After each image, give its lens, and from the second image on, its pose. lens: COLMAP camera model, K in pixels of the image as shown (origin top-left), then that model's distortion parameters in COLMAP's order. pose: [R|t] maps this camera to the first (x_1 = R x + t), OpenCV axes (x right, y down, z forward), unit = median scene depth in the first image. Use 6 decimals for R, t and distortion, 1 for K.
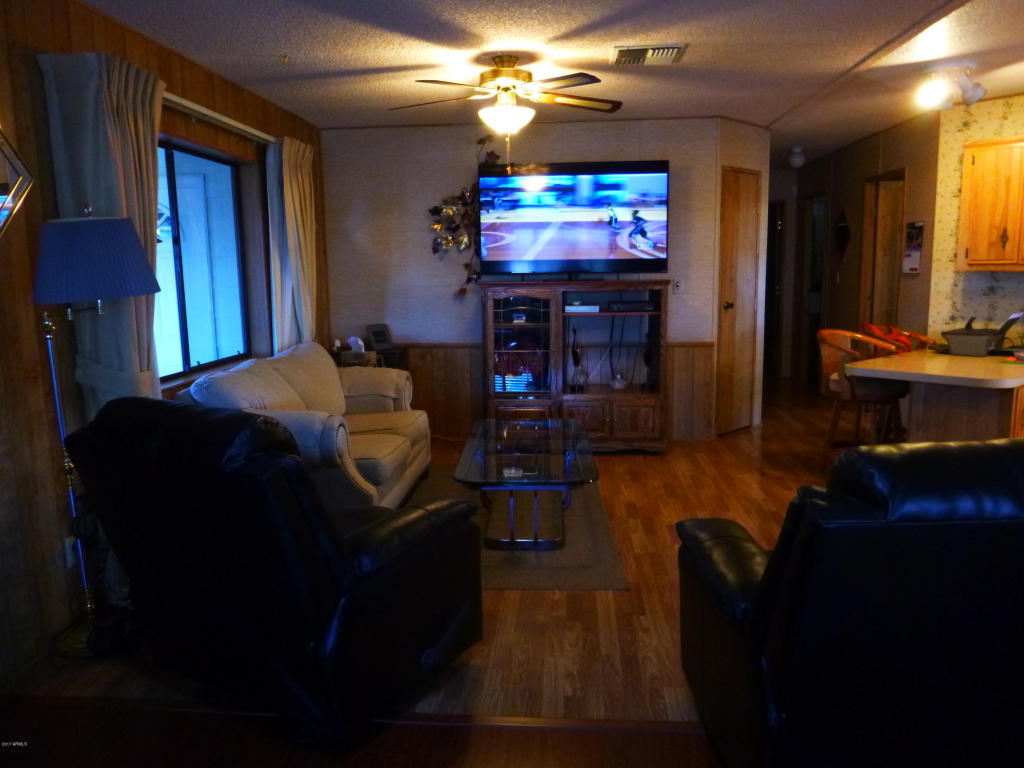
lens RADIAL K [[752.5, 0, 512.0], [0, 752.5, 384.0], [0, 0, 1]] dist [-0.026352, -0.005195]
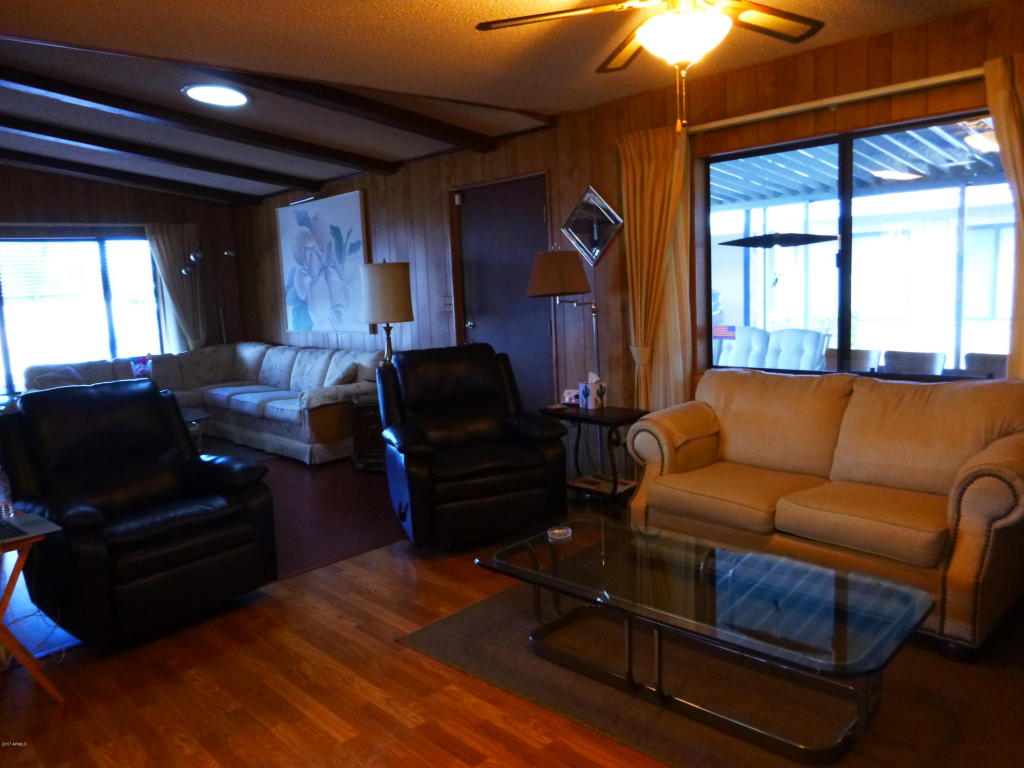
lens RADIAL K [[752.5, 0, 512.0], [0, 752.5, 384.0], [0, 0, 1]] dist [-0.026352, -0.005195]
pose [[-0.661520, 0.153950, -0.733956, 0.768213], [-0.051757, 0.966996, 0.249481, -0.305389], [0.748140, 0.203024, -0.631719, 1.797117]]
